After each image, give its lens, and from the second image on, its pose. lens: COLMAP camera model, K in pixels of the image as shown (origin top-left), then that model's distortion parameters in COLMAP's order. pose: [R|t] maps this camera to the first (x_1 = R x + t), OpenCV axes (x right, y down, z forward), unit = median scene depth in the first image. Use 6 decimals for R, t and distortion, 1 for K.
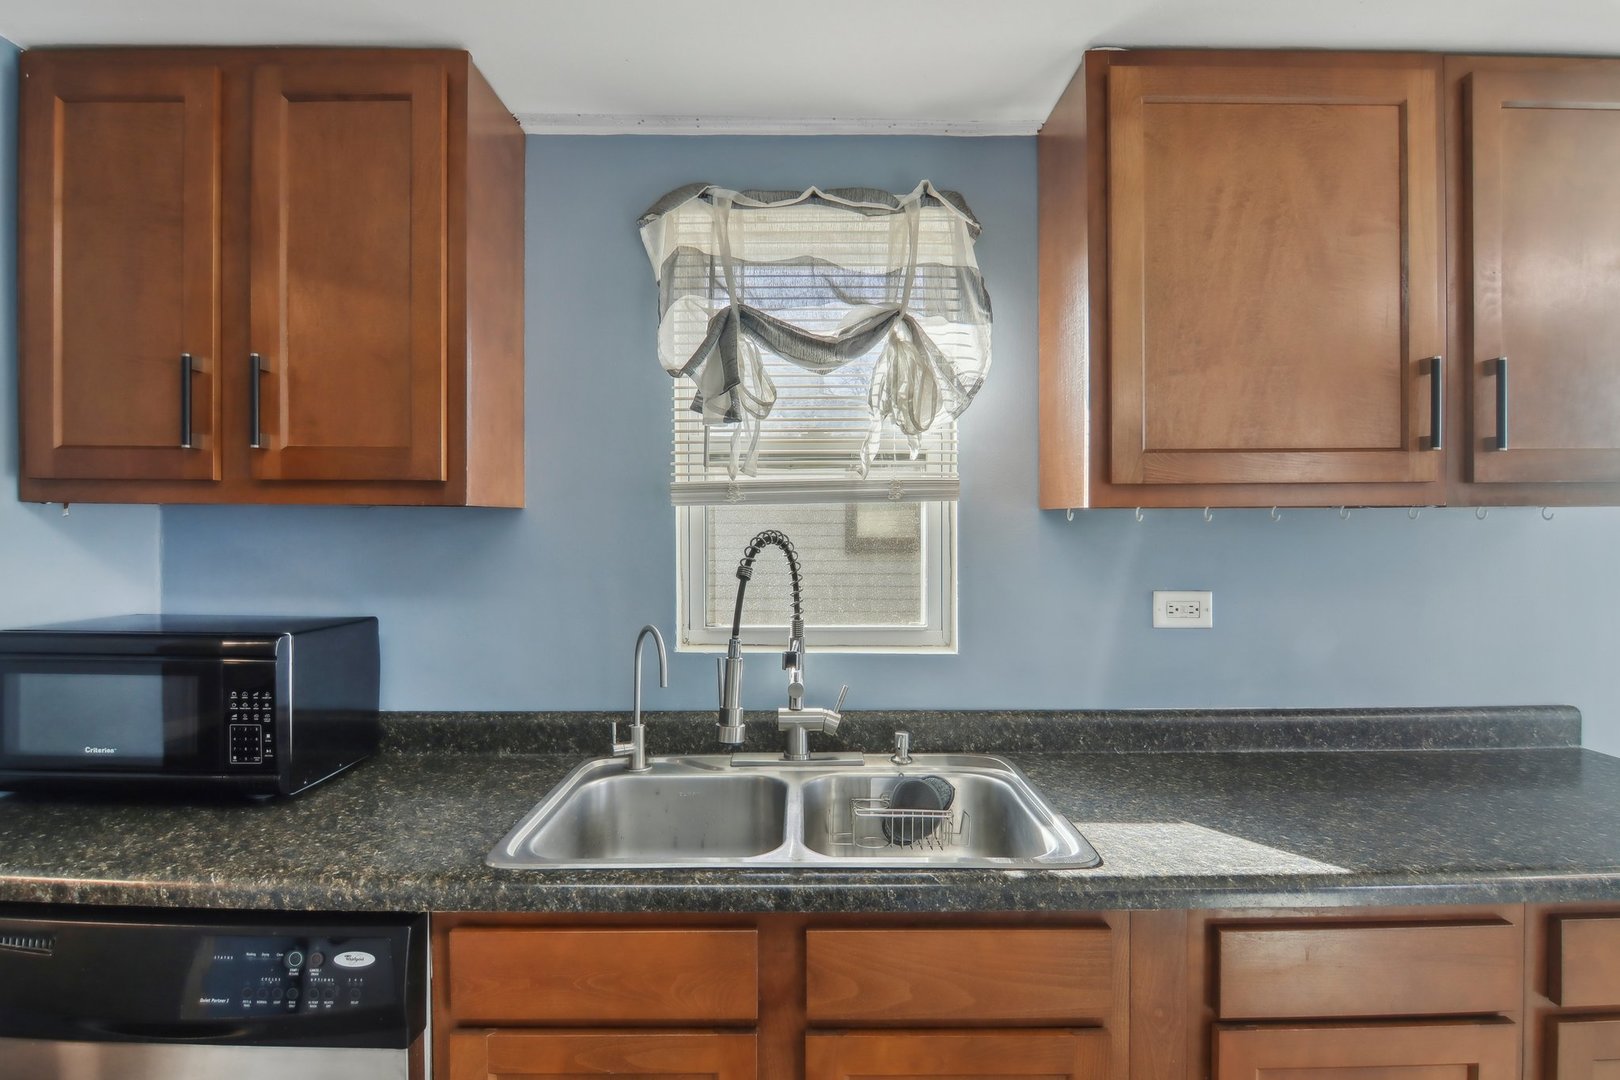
lens RADIAL K [[827.2, 0, 813.4], [0, 827.2, 532.9], [0, 0, 1]] dist [-0.020944, -0.001541]
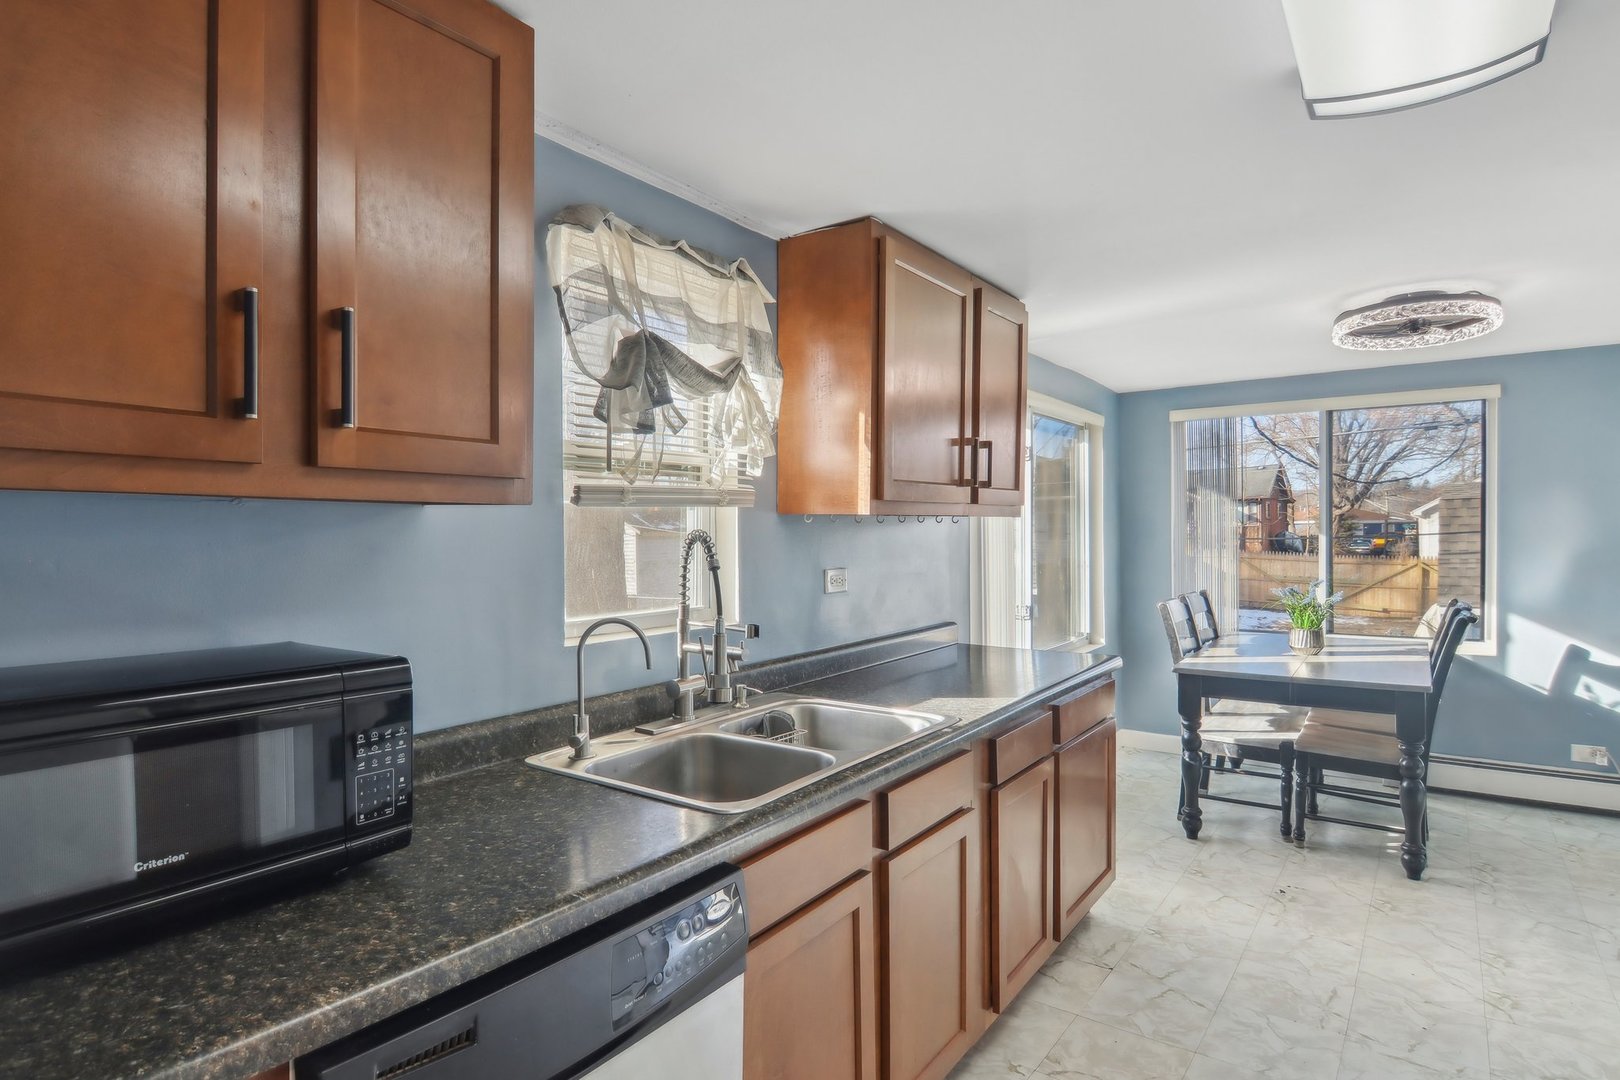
lens RADIAL K [[827.2, 0, 820.4], [0, 827.2, 541.6], [0, 0, 1]] dist [-0.020944, -0.001541]
pose [[0.594254, -0.014303, 0.804150, -0.872319], [0.003214, 0.999876, 0.015410, -0.003414], [-0.804271, -0.006573, 0.594227, 0.133744]]
